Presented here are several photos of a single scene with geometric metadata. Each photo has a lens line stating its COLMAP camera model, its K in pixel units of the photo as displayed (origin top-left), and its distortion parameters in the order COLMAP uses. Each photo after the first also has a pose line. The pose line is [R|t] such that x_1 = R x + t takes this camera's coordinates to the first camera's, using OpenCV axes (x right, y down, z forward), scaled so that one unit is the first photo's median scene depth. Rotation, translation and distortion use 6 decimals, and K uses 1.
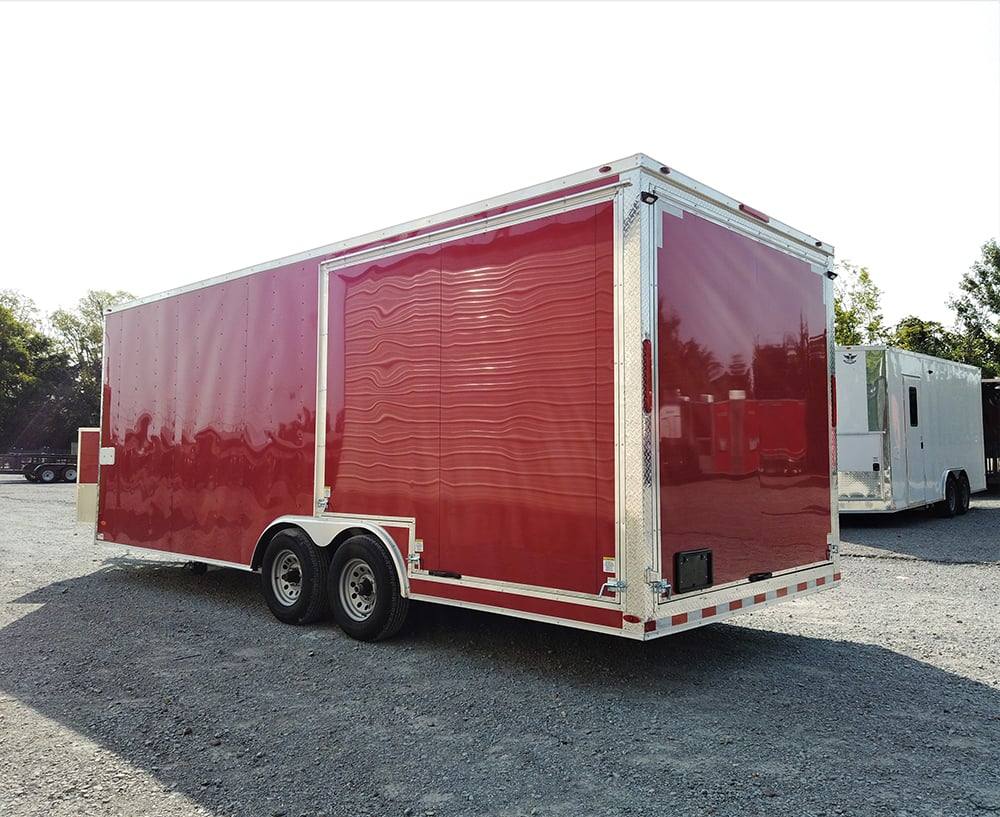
lens RADIAL K [[825.9, 0, 524.4], [0, 825.9, 407.9], [0, 0, 1]] dist [0.012749, 0.002980]
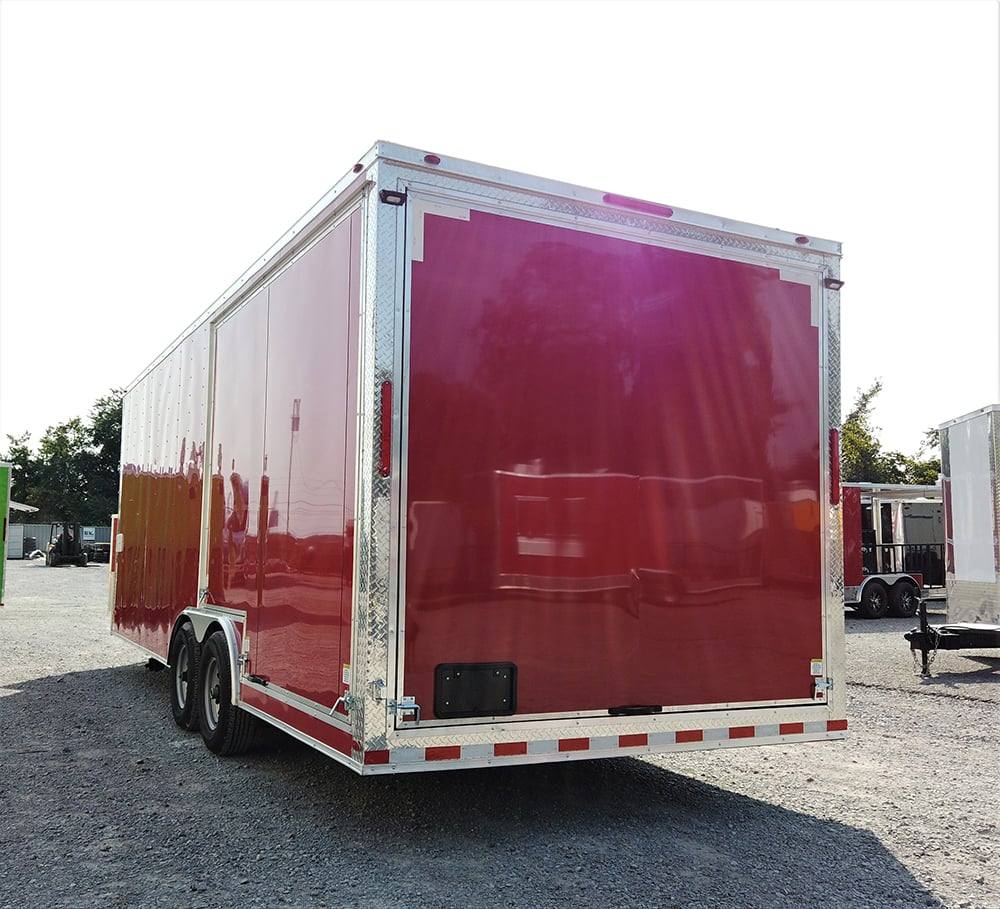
lens RADIAL K [[983.1, 0, 450.5], [0, 983.1, 487.8], [0, 0, 1]] dist [0.018716, 0.006903]
pose [[0.928378, -0.010081, -0.371501, 0.527512], [0.003334, 0.999818, -0.018801, 0.032183], [0.371622, 0.016216, 0.928242, 0.172599]]
